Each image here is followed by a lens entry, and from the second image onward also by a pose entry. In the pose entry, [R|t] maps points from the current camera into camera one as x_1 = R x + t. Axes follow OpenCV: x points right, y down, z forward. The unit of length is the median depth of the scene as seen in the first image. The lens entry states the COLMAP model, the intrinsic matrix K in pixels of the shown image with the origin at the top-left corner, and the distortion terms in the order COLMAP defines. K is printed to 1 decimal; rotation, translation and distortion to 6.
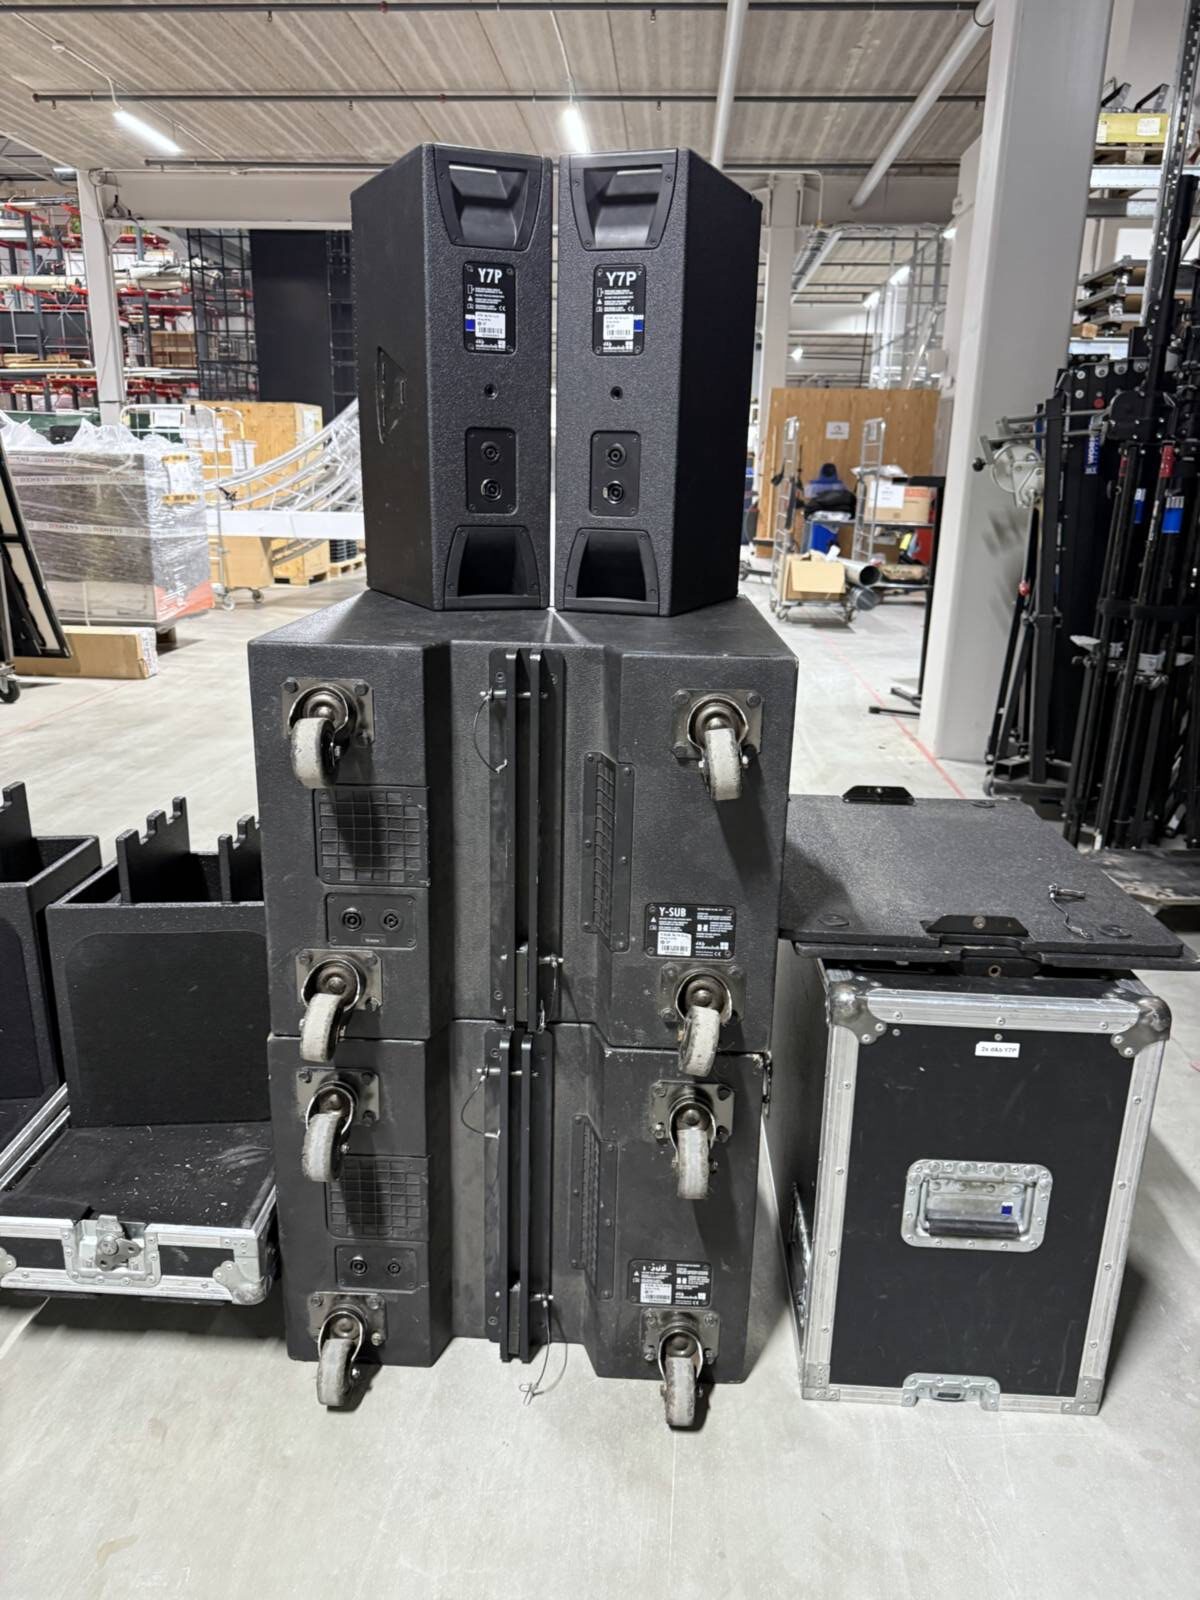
lens RADIAL K [[1145.5, 0, 600.0], [0, 1145.5, 800.0], [0, 0, 1]] dist [0.028770, -0.021904]
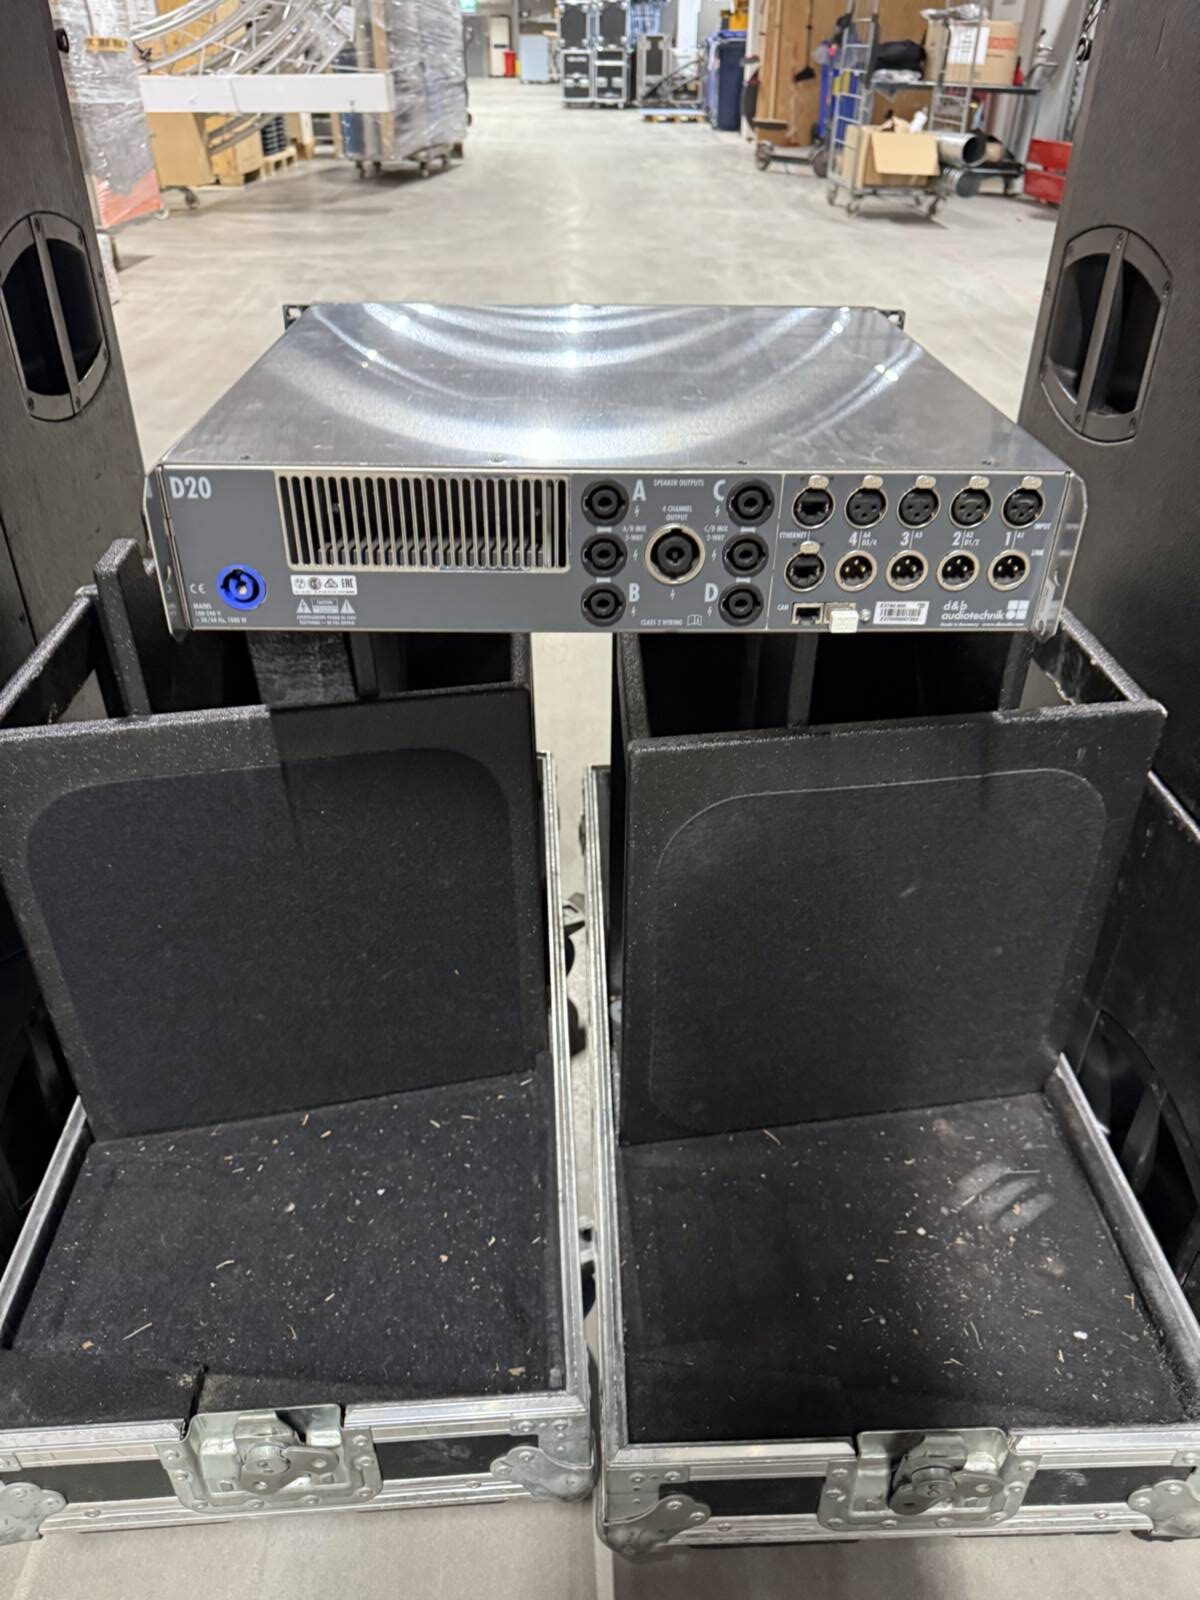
lens RADIAL K [[1124.7, 0, 600.0], [0, 1124.7, 800.0], [0, 0, 1]] dist [-0.027560, 0.008781]
pose [[0.994897, -0.063321, 0.078554, -0.110382], [0.036783, 0.952596, 0.302007, -0.004220], [-0.093953, -0.297576, 0.950064, 0.126409]]
